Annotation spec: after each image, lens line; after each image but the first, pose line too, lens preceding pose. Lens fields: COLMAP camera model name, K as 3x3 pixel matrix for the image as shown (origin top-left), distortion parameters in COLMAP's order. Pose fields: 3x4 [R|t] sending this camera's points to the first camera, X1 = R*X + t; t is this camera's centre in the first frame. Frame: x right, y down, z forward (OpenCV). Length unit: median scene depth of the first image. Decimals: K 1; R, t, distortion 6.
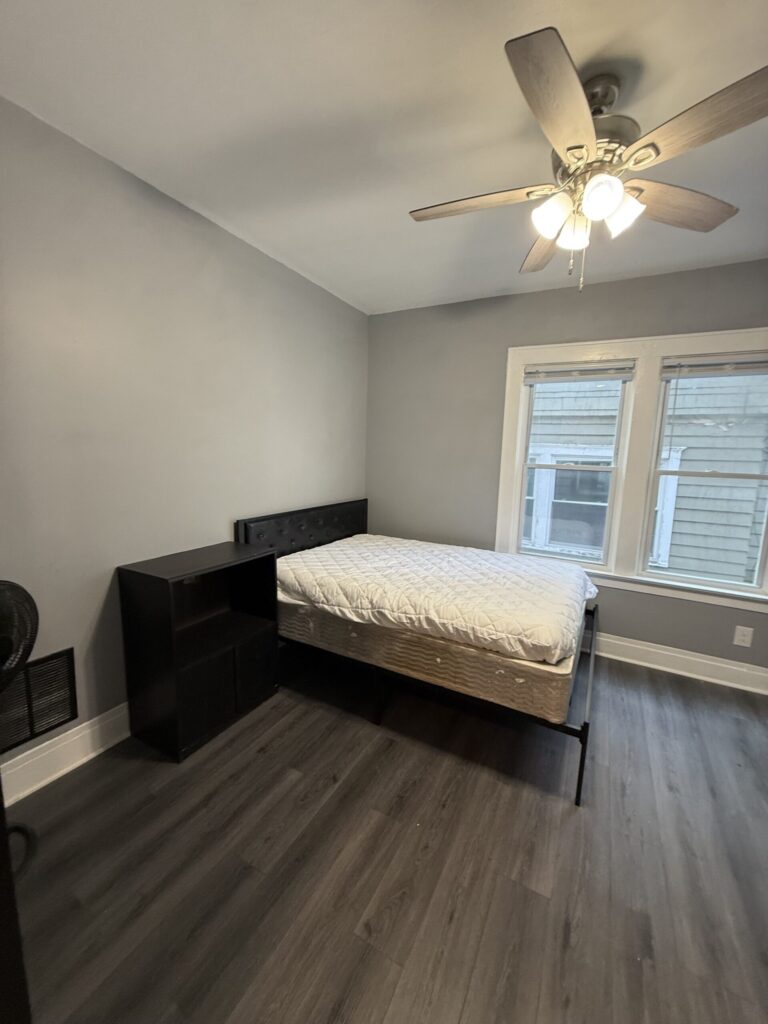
lens RADIAL K [[407.8, 0, 385.1], [0, 407.8, 508.5], [0, 0, 1]] dist [0.000235, 0.000035]
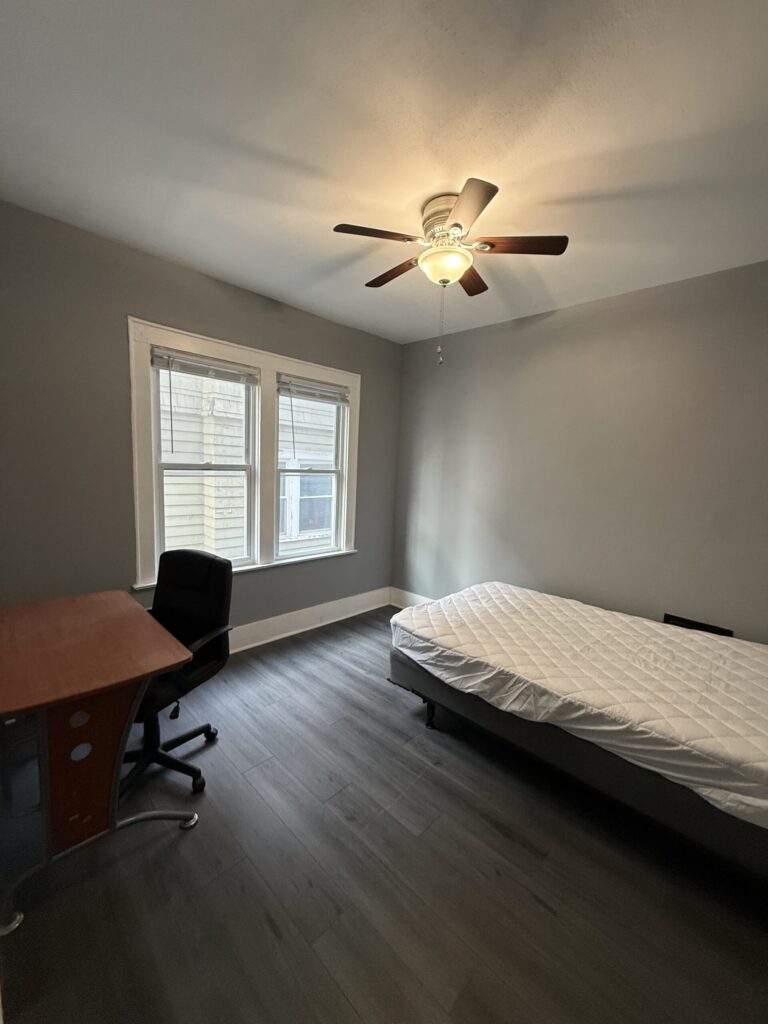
lens RADIAL K [[407.8, 0, 385.1], [0, 407.8, 508.5], [0, 0, 1]] dist [0.000235, 0.000035]
pose [[0.273382, -0.133353, 0.952617, -0.657692], [0.098066, 0.989047, 0.110310, -0.094855], [-0.956893, 0.063263, 0.283466, 0.425785]]
